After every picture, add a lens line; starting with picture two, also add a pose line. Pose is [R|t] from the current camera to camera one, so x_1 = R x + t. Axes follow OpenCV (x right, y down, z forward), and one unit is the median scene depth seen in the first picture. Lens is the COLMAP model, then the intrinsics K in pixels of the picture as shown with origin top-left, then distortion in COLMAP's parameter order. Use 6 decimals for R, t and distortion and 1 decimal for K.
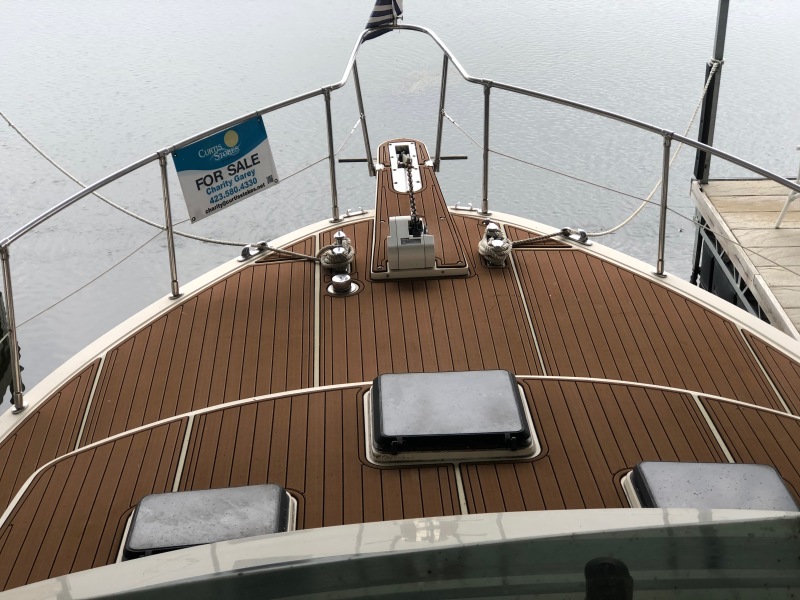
lens RADIAL K [[1288.1, 0, 400.0], [0, 1288.1, 300.0], [0, 0, 1]] dist [0.029990, 0.020315]
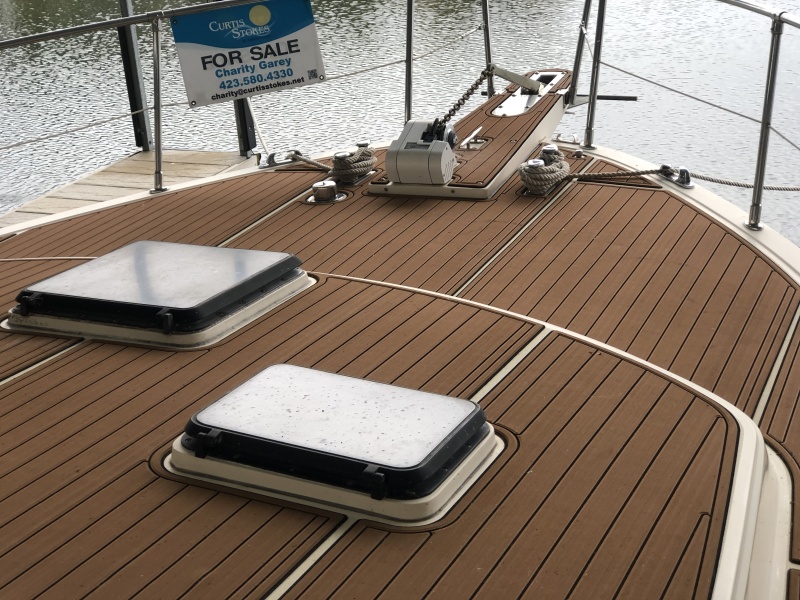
lens RADIAL K [[1288.1, 0, 400.0], [0, 1288.1, 300.0], [0, 0, 1]] dist [0.029990, 0.020315]
pose [[0.889006, 0.125502, -0.440361, 0.335432], [-0.159992, 0.986228, -0.041921, 0.074913], [0.429035, 0.107722, 0.896842, 0.315659]]
